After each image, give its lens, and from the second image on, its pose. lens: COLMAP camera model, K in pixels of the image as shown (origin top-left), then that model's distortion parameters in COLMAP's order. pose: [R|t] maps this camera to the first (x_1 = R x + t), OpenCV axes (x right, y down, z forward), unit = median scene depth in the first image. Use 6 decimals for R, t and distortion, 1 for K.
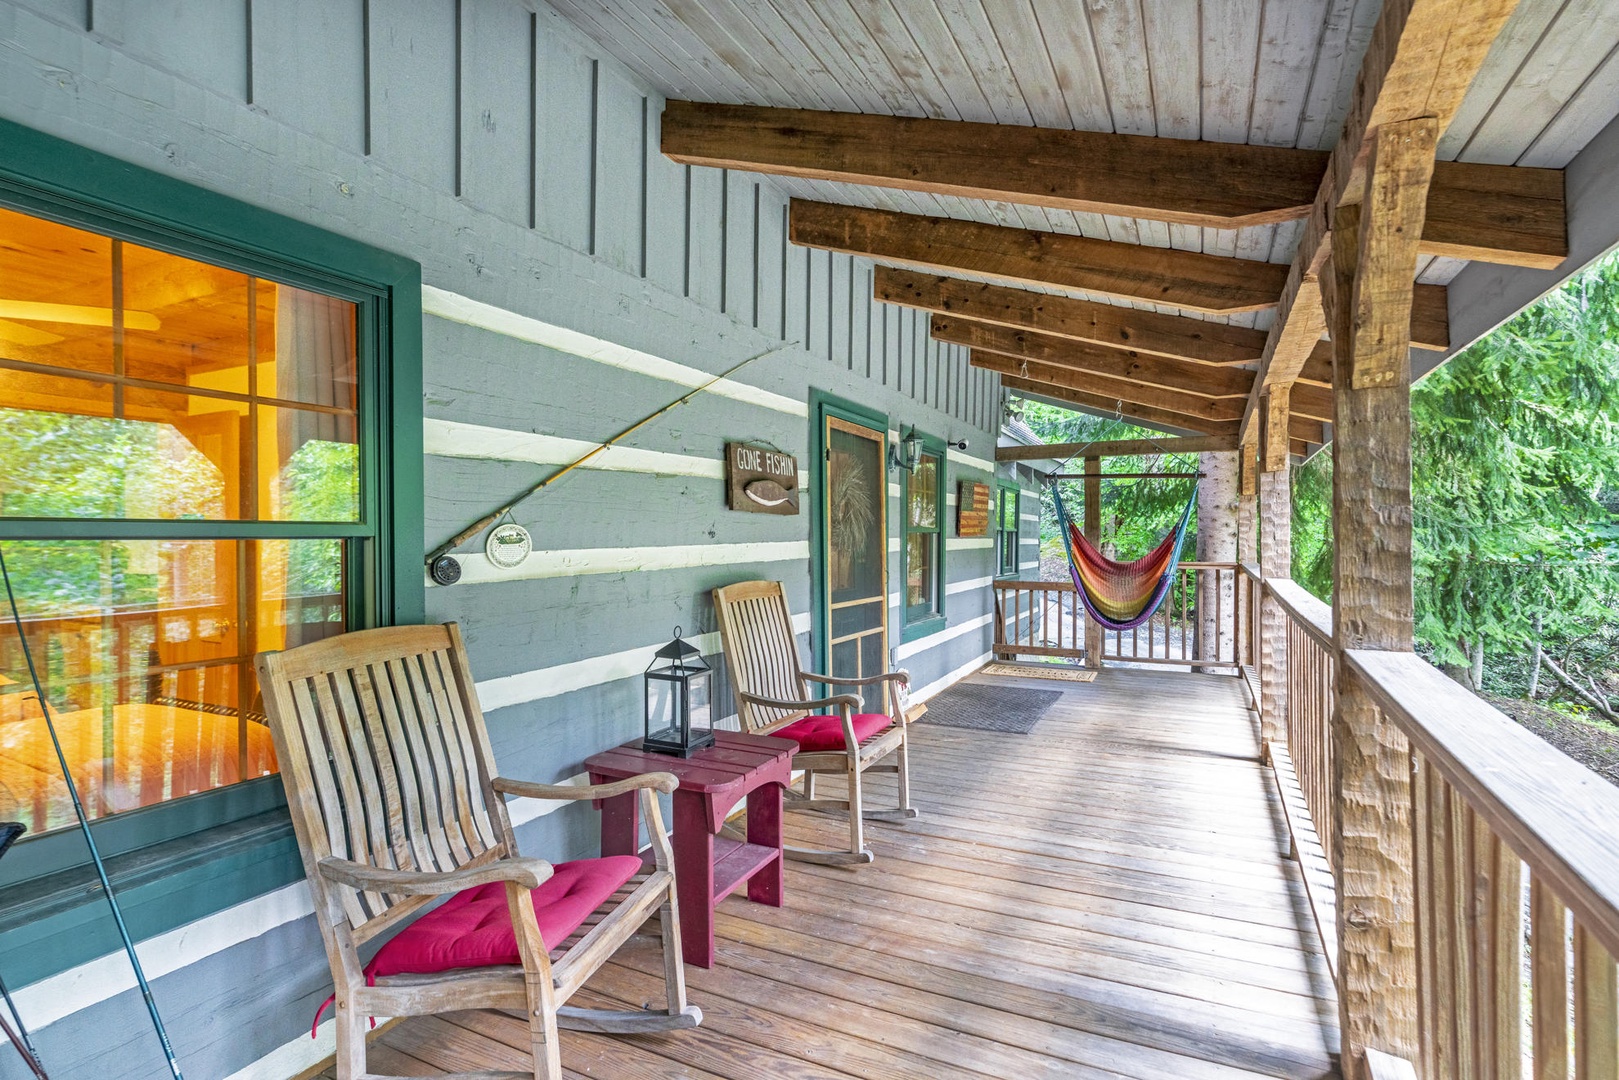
lens RADIAL K [[794.4, 0, 815.4], [0, 794.4, 550.8], [0, 0, 1]] dist [0.001207, 0.000651]
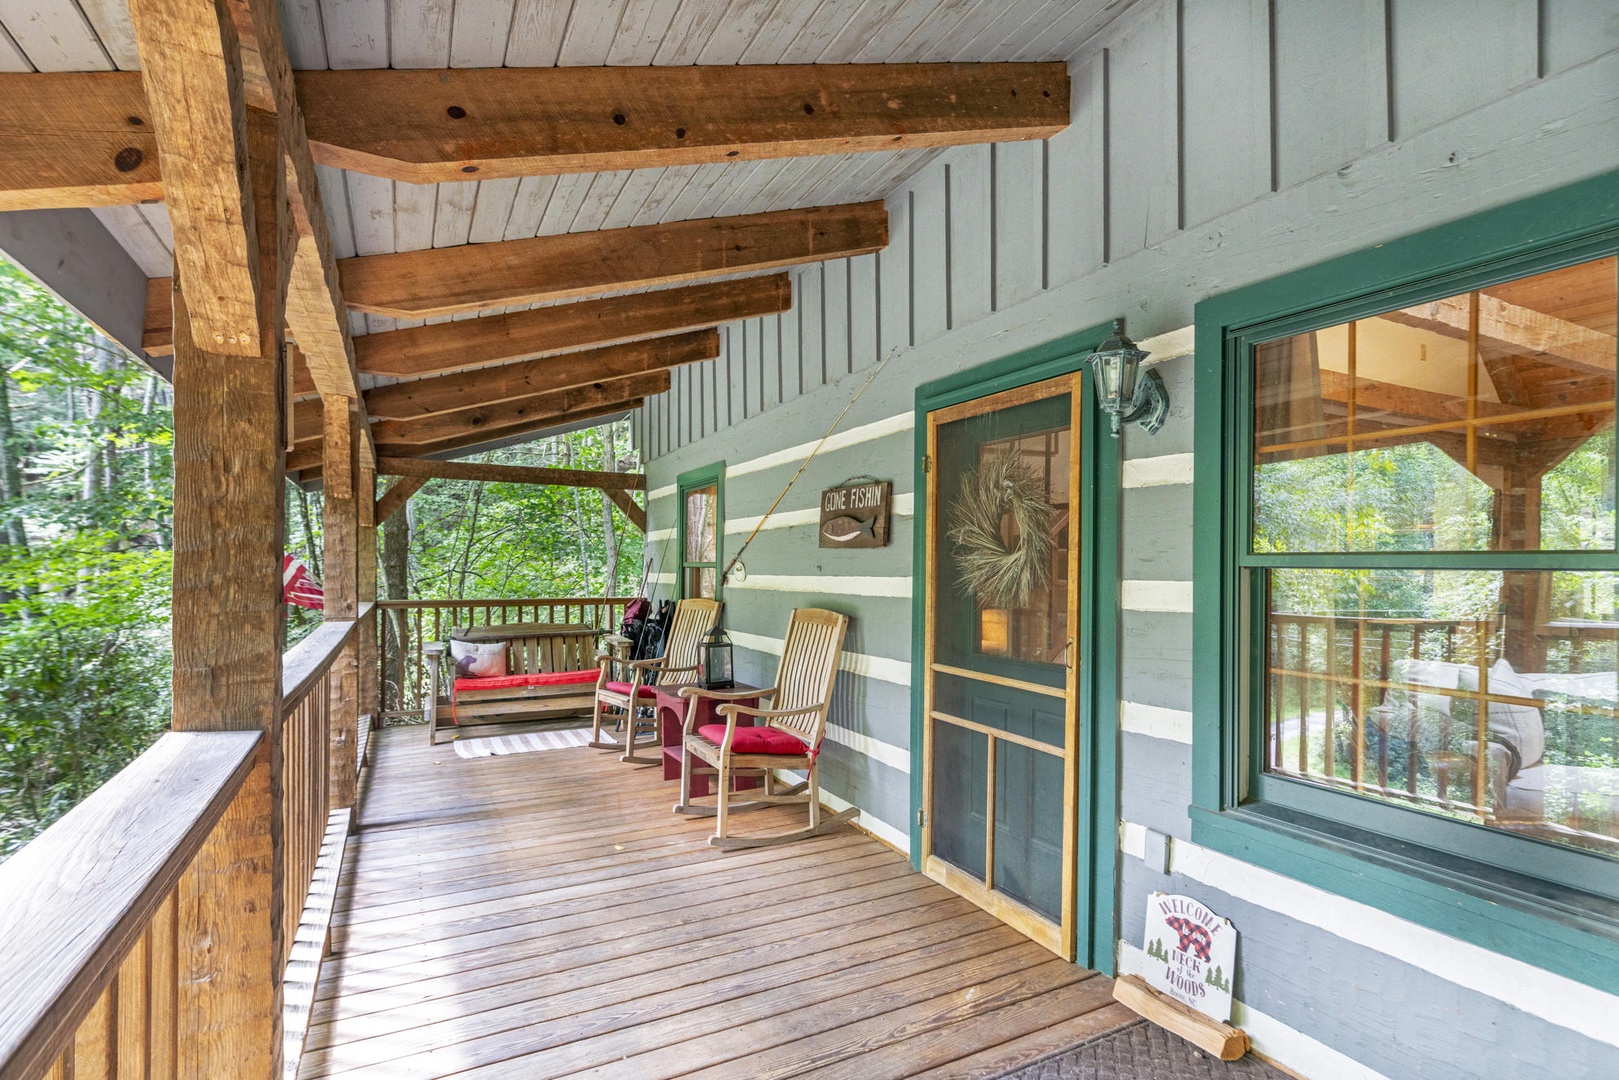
lens RADIAL K [[794.4, 0, 815.4], [0, 794.4, 550.8], [0, 0, 1]] dist [0.001207, 0.000651]
pose [[-0.585299, -0.001214, -0.810817, 0.816002], [-0.004665, 0.999987, 0.001870, -0.045964], [0.810804, 0.004877, -0.585297, 1.593719]]
